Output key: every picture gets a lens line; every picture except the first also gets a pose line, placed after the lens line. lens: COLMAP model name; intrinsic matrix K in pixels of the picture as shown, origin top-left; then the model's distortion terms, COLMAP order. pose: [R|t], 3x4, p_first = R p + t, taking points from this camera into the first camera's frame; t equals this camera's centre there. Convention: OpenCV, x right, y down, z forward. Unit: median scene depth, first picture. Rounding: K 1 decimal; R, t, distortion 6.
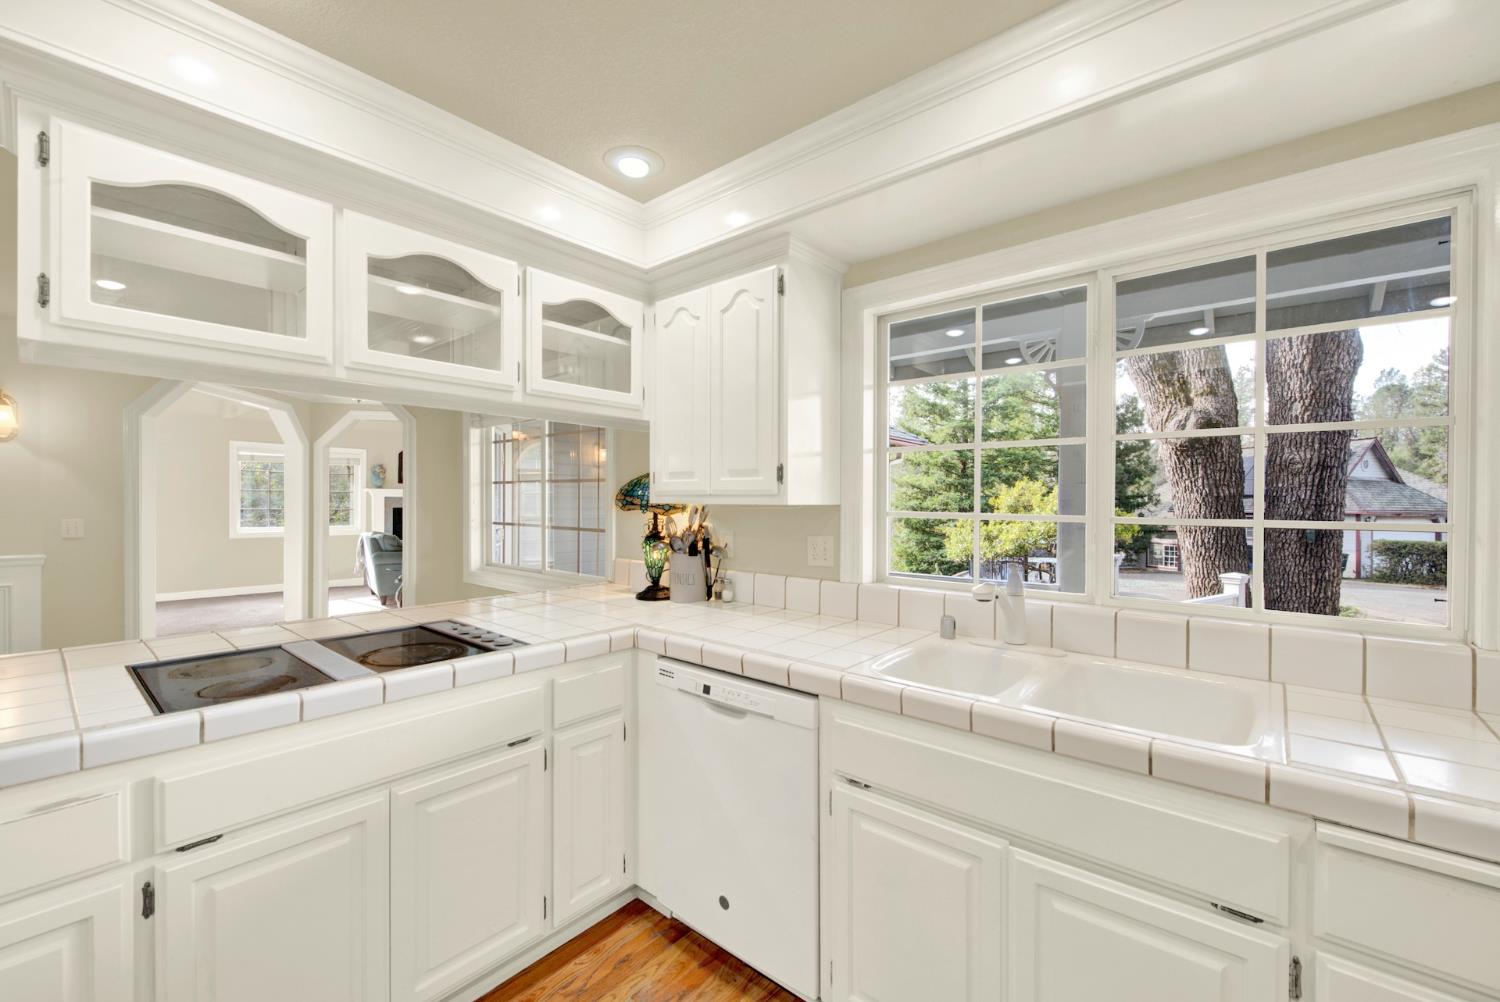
lens RADIAL K [[612.2, 0, 753.4], [0, 612.2, 498.5], [0, 0, 1]] dist [0.002000, -0.001001]
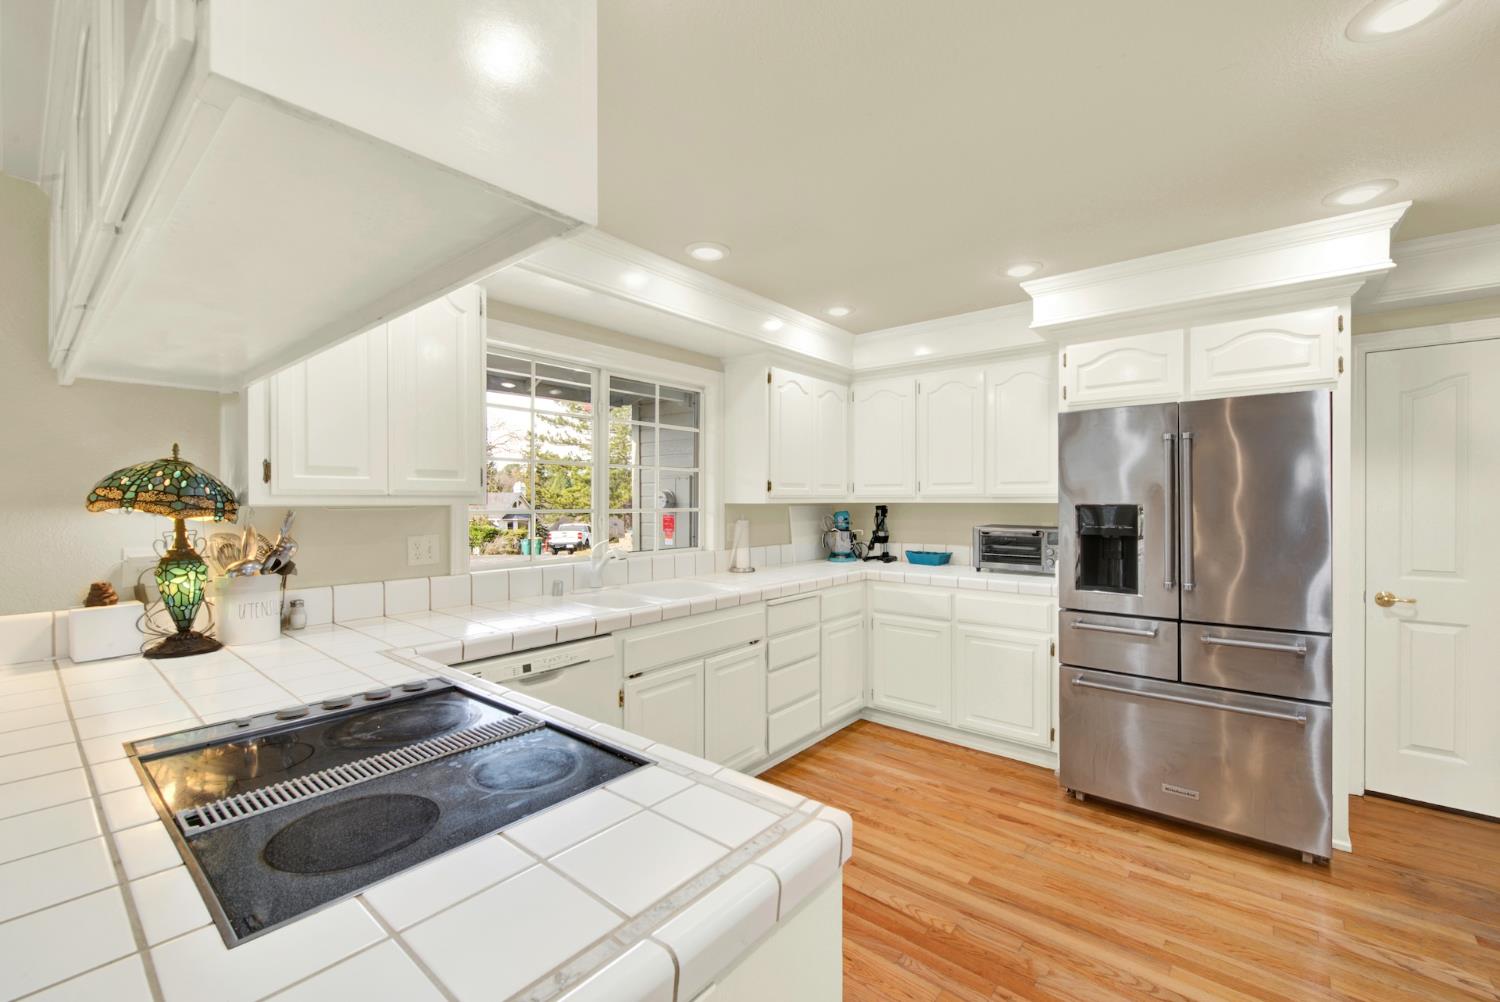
lens RADIAL K [[612.2, 0, 751.6], [0, 612.2, 504.8], [0, 0, 1]] dist [0.002000, -0.001001]
pose [[-0.010392, -0.004707, 0.999935, -1.114417], [0.004623, 0.999978, 0.004756, 0.007562], [-0.999935, 0.004672, -0.010370, 0.553630]]
